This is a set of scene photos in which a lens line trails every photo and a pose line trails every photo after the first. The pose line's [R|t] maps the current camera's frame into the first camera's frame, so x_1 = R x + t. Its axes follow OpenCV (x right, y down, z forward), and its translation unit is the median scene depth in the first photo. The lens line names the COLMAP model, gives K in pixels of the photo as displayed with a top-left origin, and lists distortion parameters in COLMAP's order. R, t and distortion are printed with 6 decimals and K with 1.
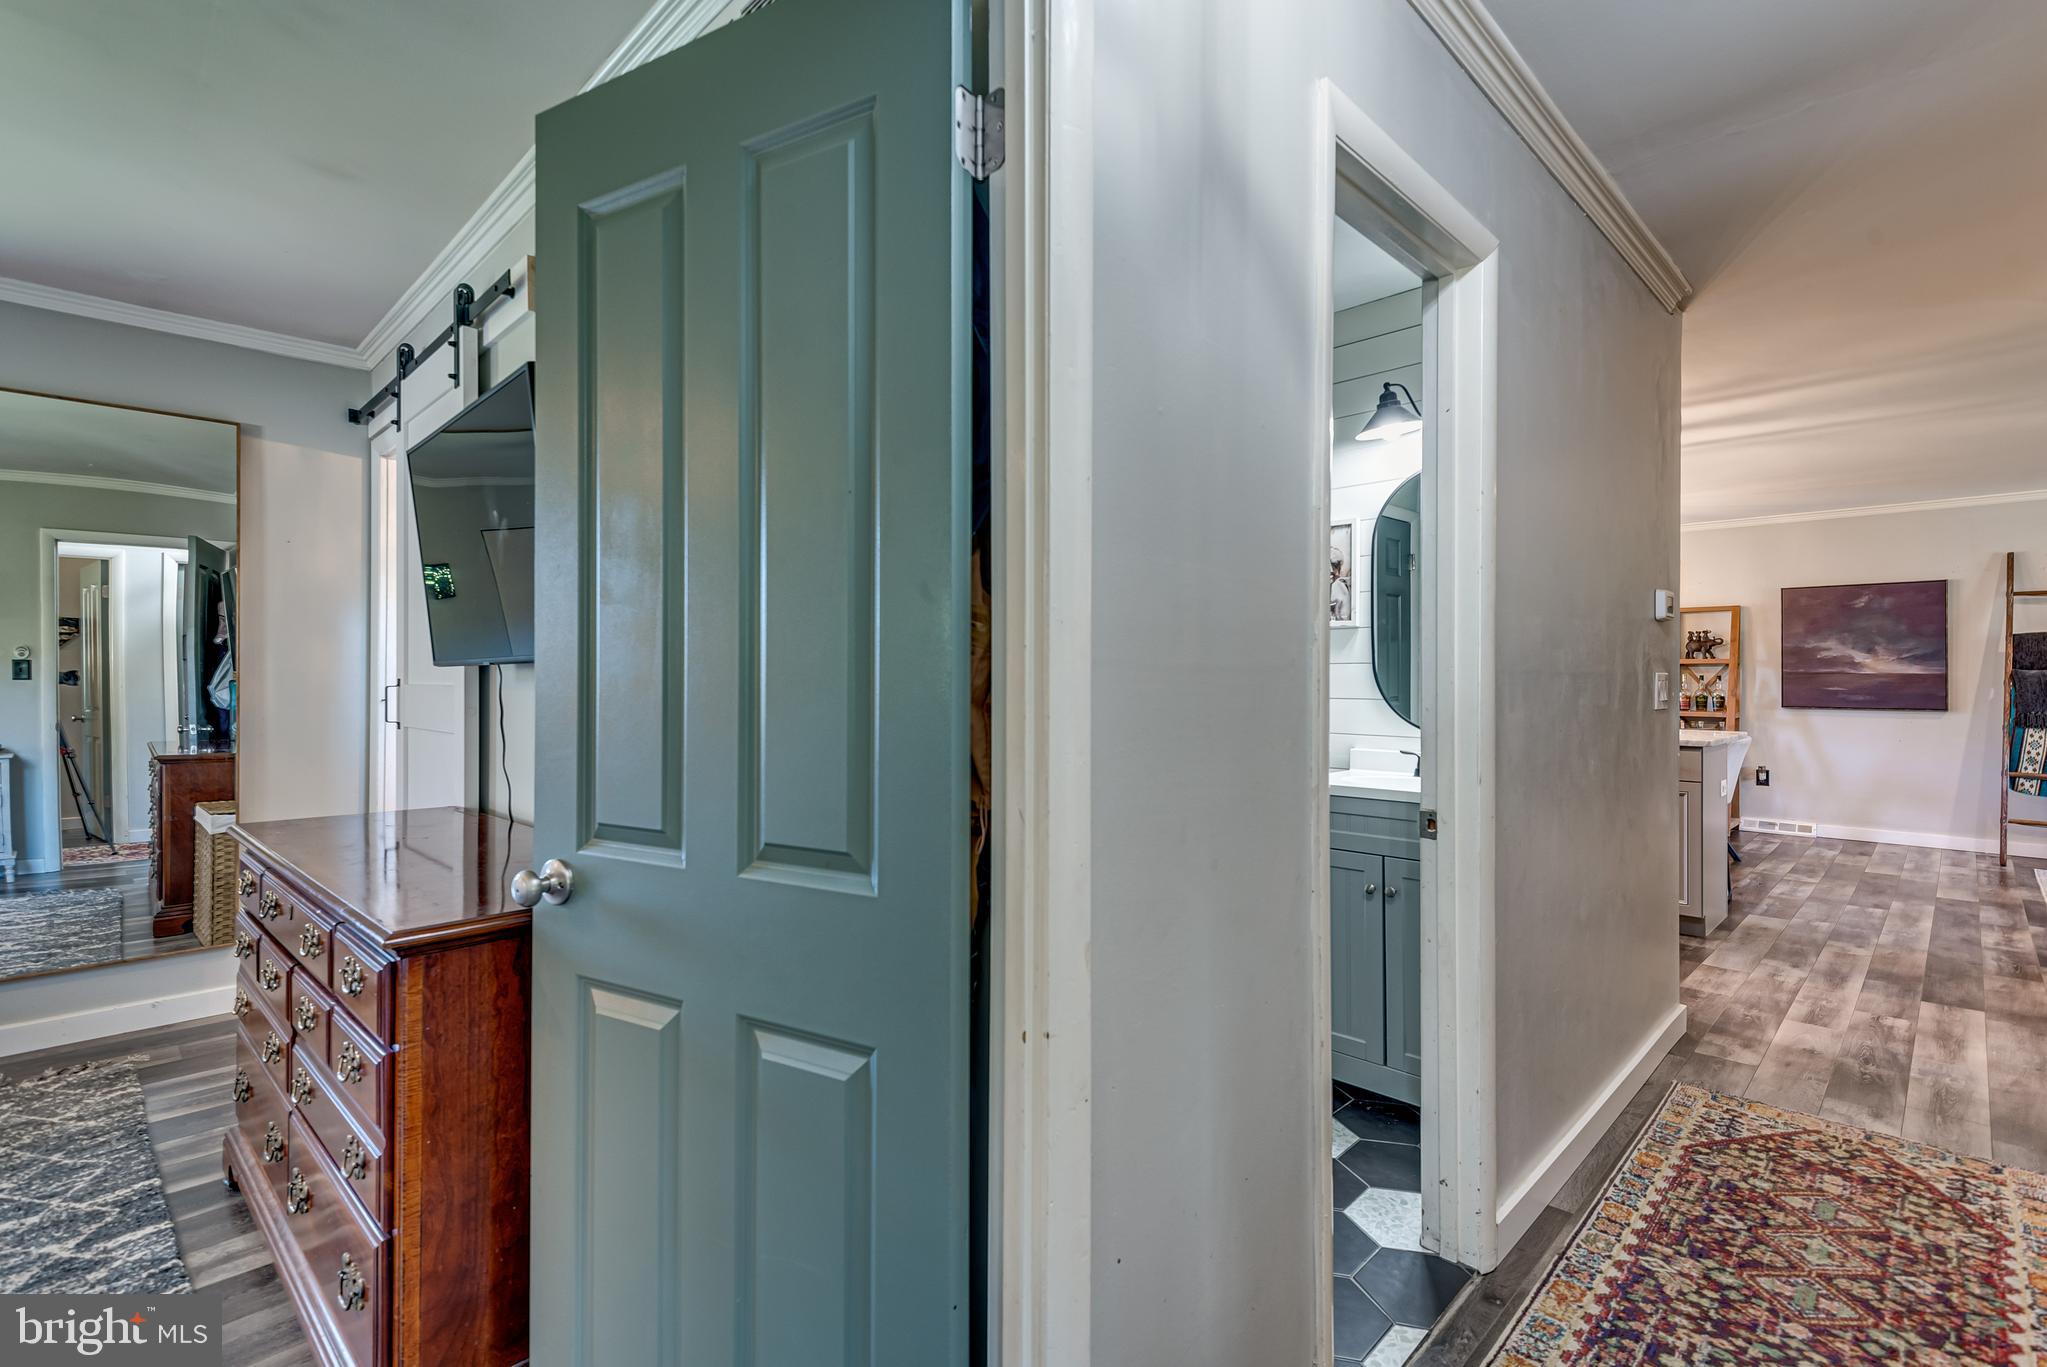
lens RADIAL K [[924.8, 0, 1040.8], [0, 924.8, 672.6], [0, 0, 1]] dist [0.016556, -0.003998]
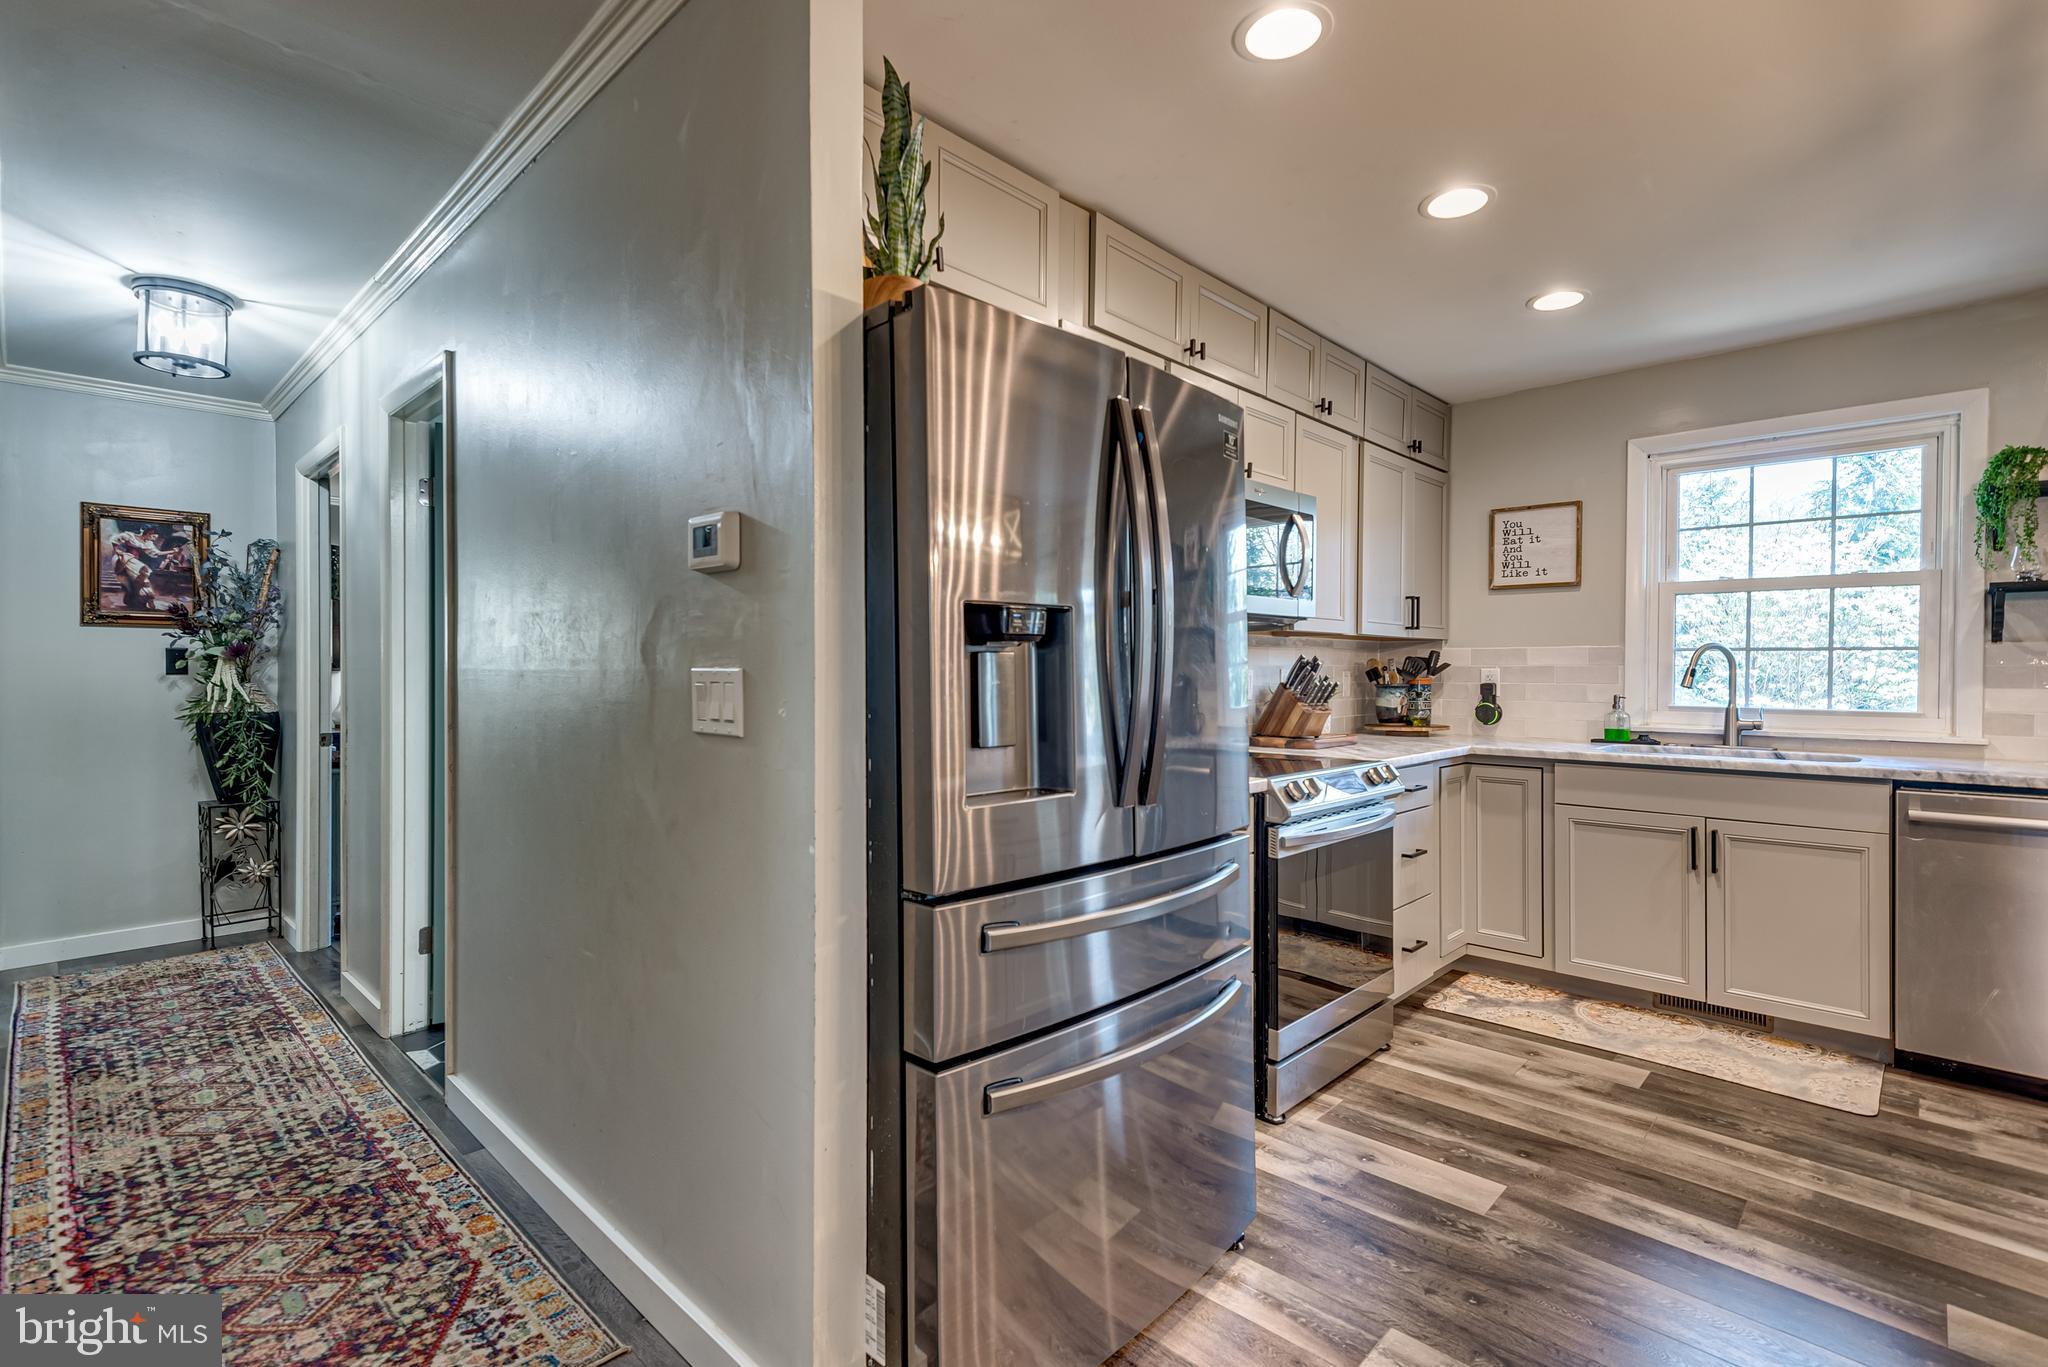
lens RADIAL K [[925.2, 0, 1035.6], [0, 925.2, 692.6], [0, 0, 1]] dist [0.016556, -0.003998]
pose [[0.032057, 0.020204, -0.999282, 1.463773], [-0.000144, 0.999796, 0.020210, -0.005186], [0.999486, -0.000504, 0.032054, 1.416404]]
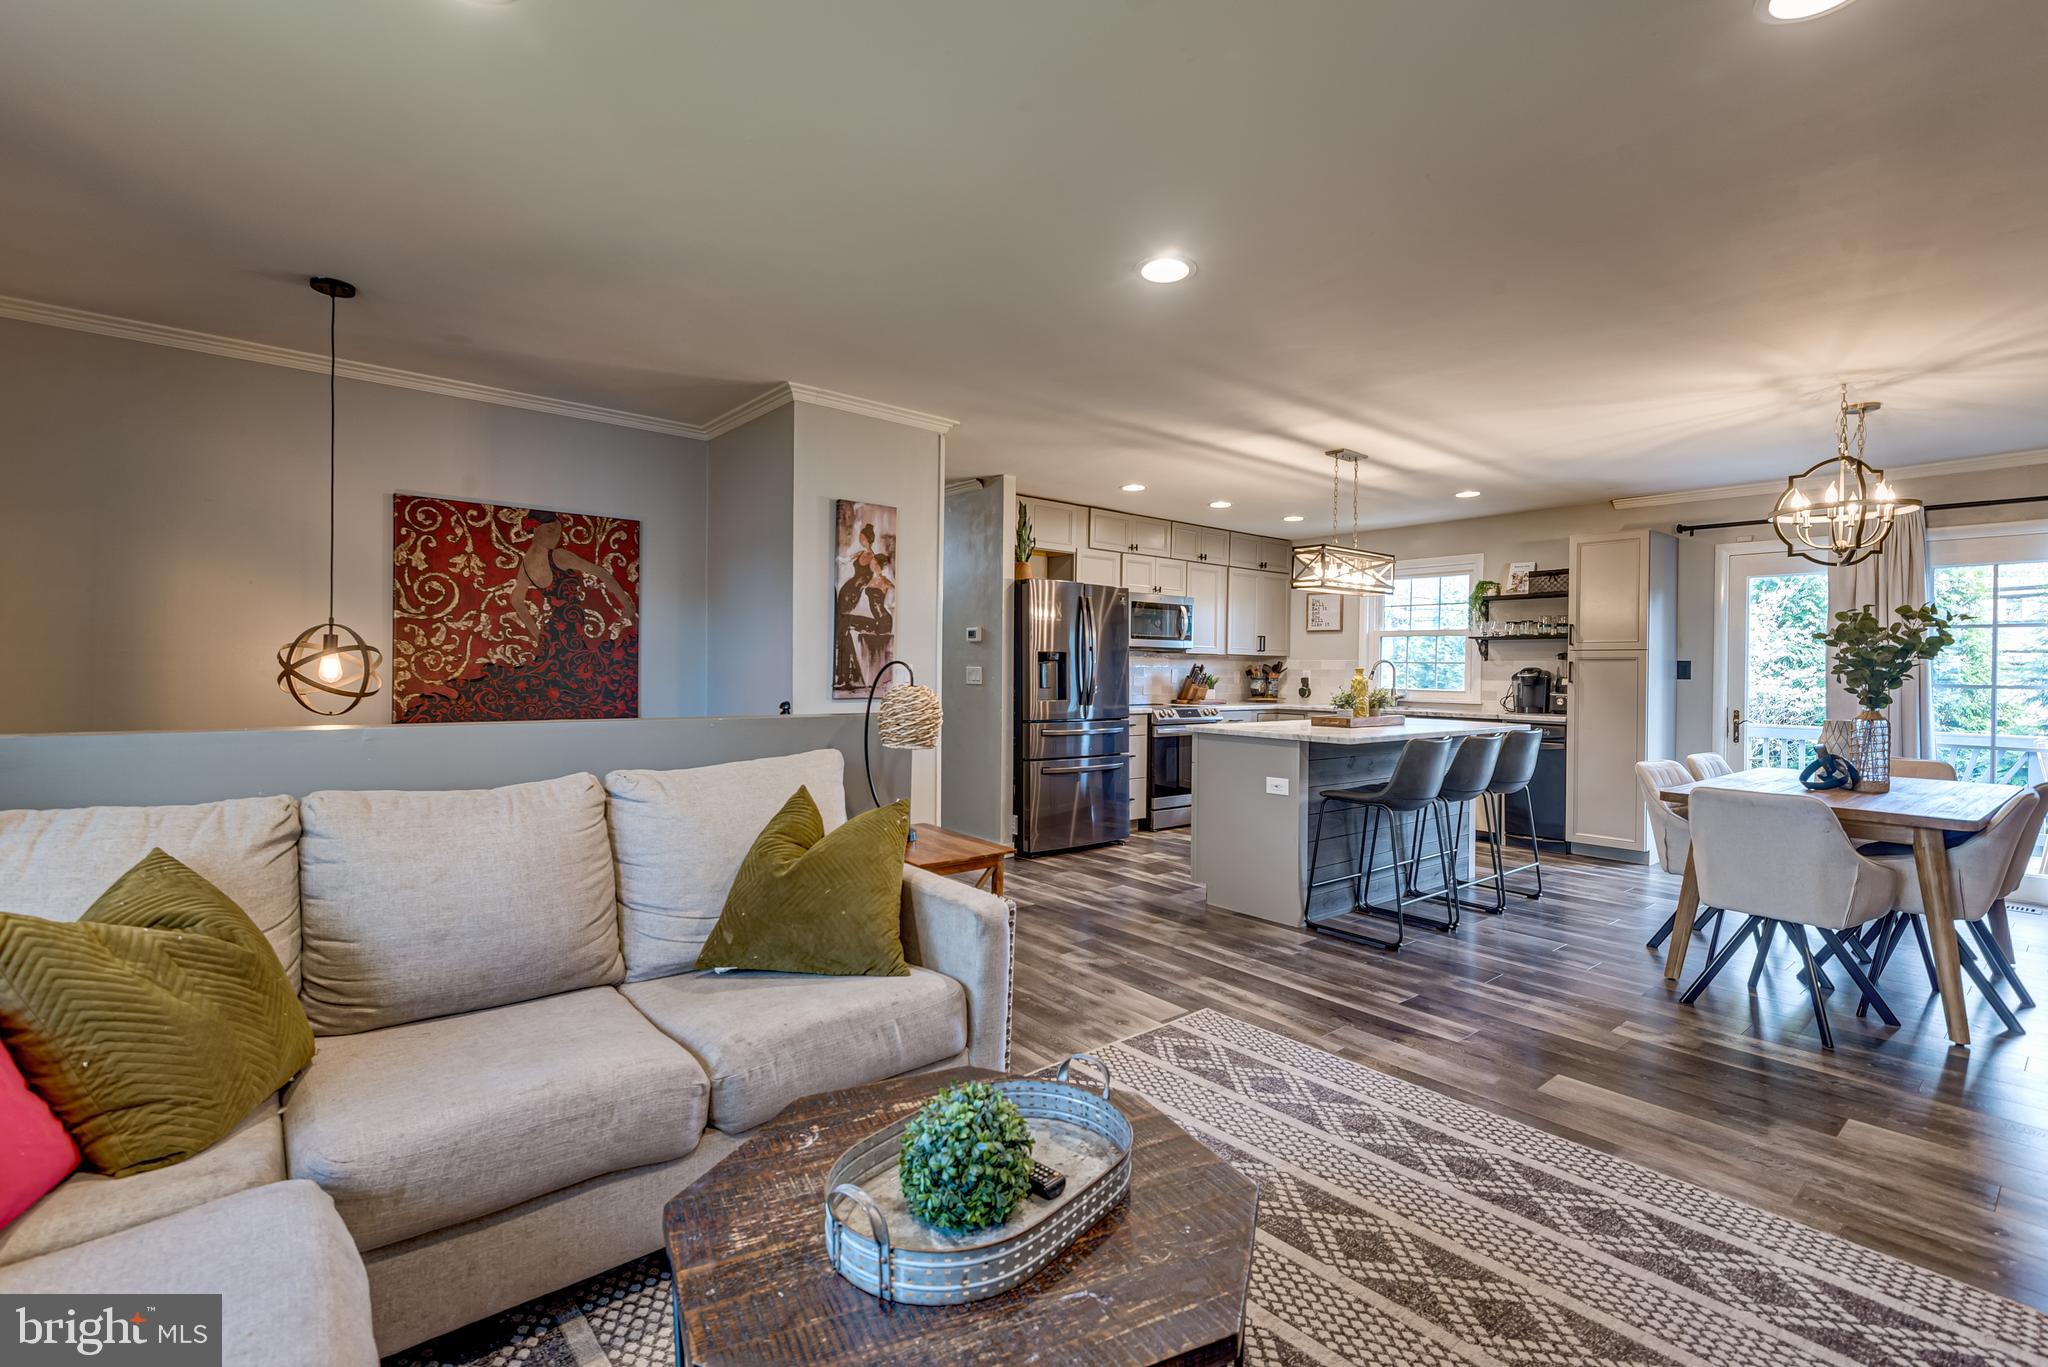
lens RADIAL K [[925.2, 0, 1029.7], [0, 925.2, 670.6], [0, 0, 1]] dist [0.016556, -0.003998]
pose [[-0.099856, -0.009868, -0.994953, 3.232568], [-0.007193, 0.999932, -0.009195, 0.021545], [0.994976, 0.006239, -0.099920, 1.606675]]
